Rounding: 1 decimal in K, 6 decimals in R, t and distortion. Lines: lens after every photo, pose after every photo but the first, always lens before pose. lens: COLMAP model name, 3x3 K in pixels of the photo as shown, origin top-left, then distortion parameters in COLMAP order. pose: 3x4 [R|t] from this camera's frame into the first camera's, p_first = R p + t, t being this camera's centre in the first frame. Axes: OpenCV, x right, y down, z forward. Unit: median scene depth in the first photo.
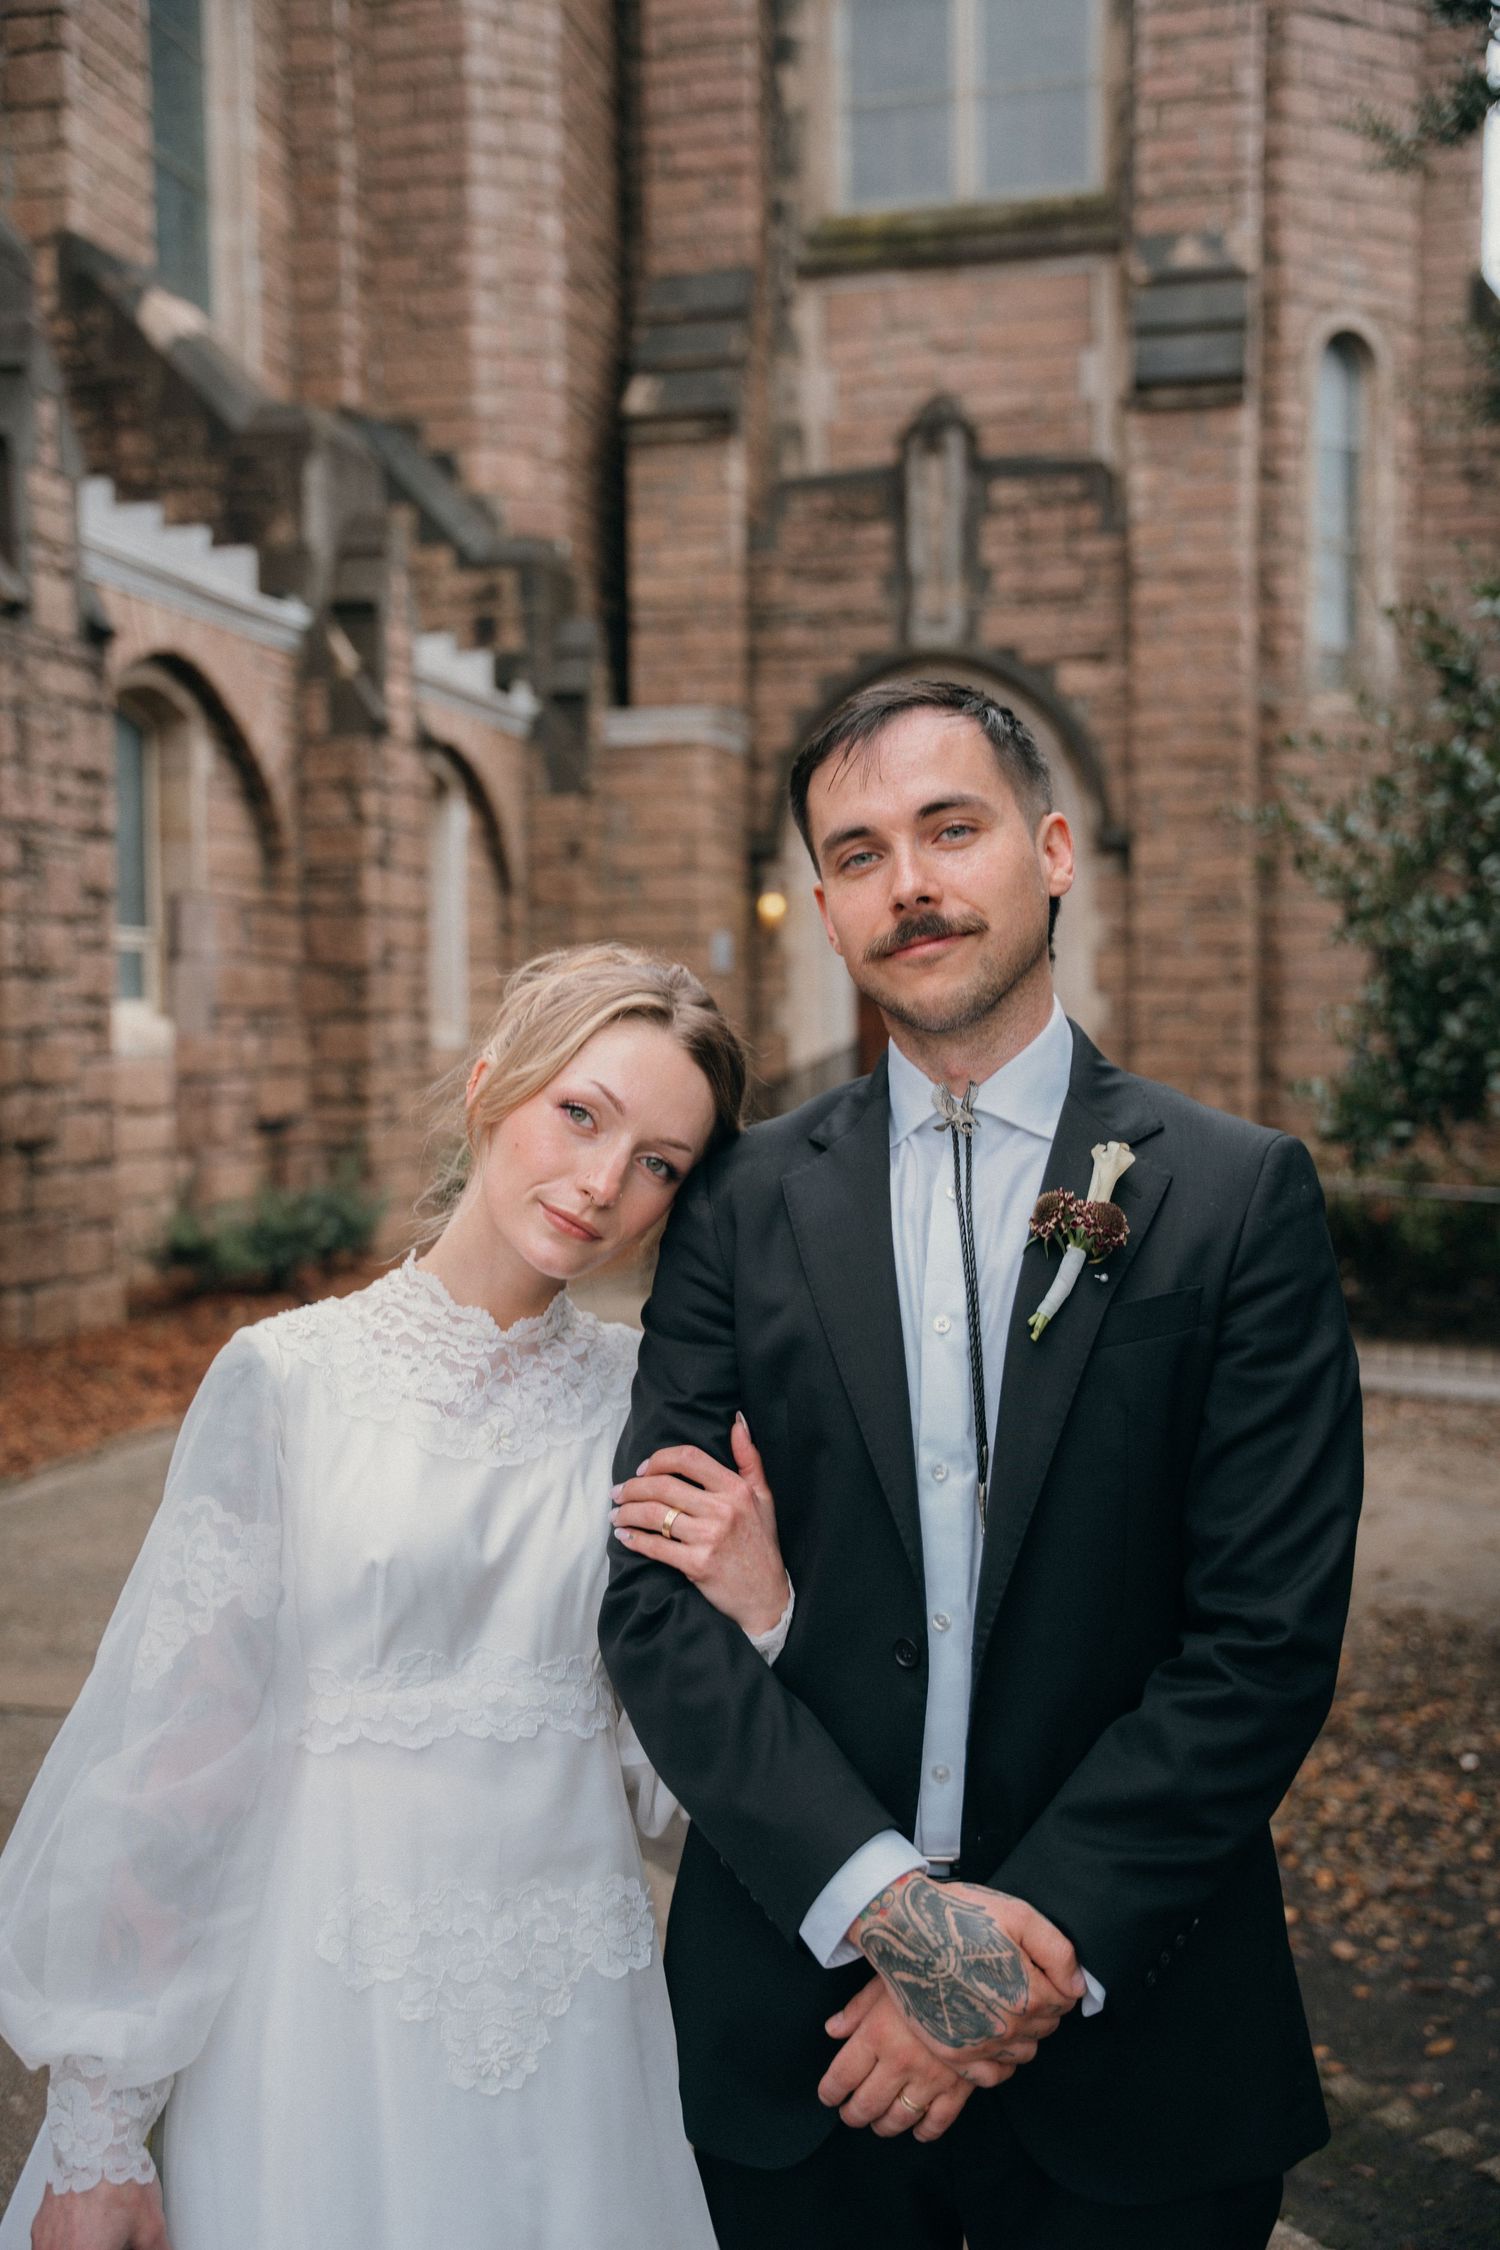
lens RADIAL K [[2526.7, 0, 745.4], [0, 2526.7, 1146.1], [0, 0, 1]] dist [0.058970, 0.000000]
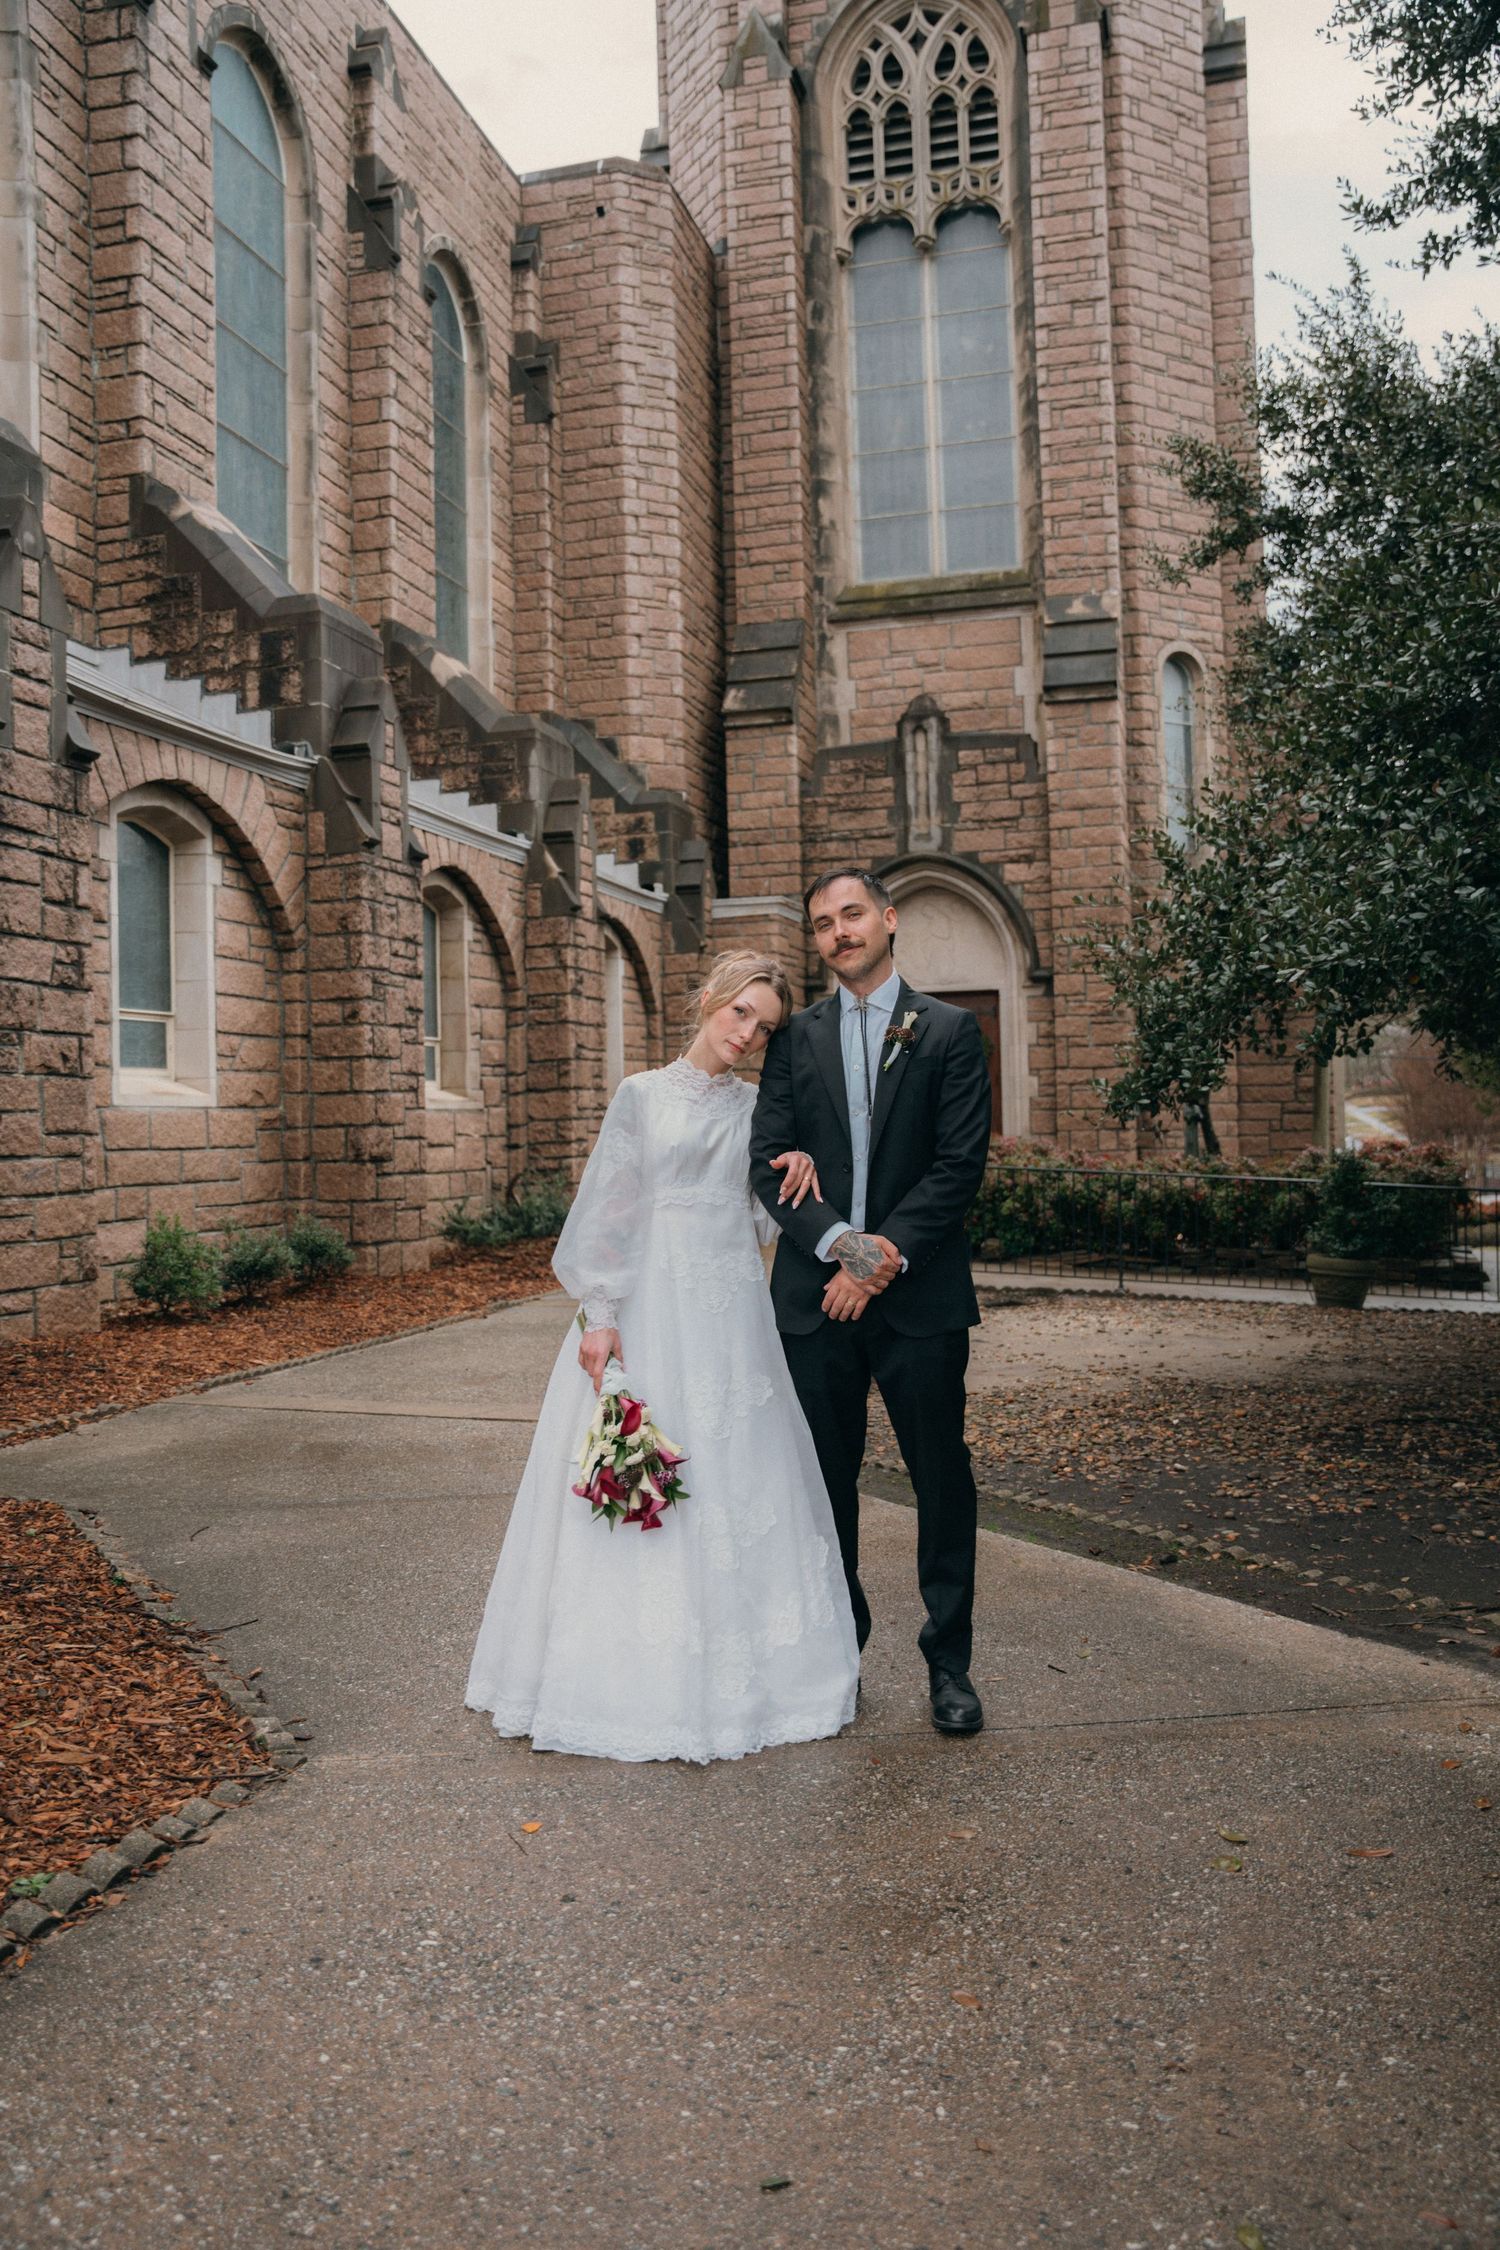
lens RADIAL K [[1808.0, 0, 748.7], [0, 1808.0, 1128.4], [0, 0, 1]] dist [-0.070099, -0.029566]
pose [[0.999397, -0.013102, -0.032158, 0.001331], [0.011641, 0.998910, -0.045193, 0.021226], [0.032715, 0.044792, 0.998461, -0.107189]]
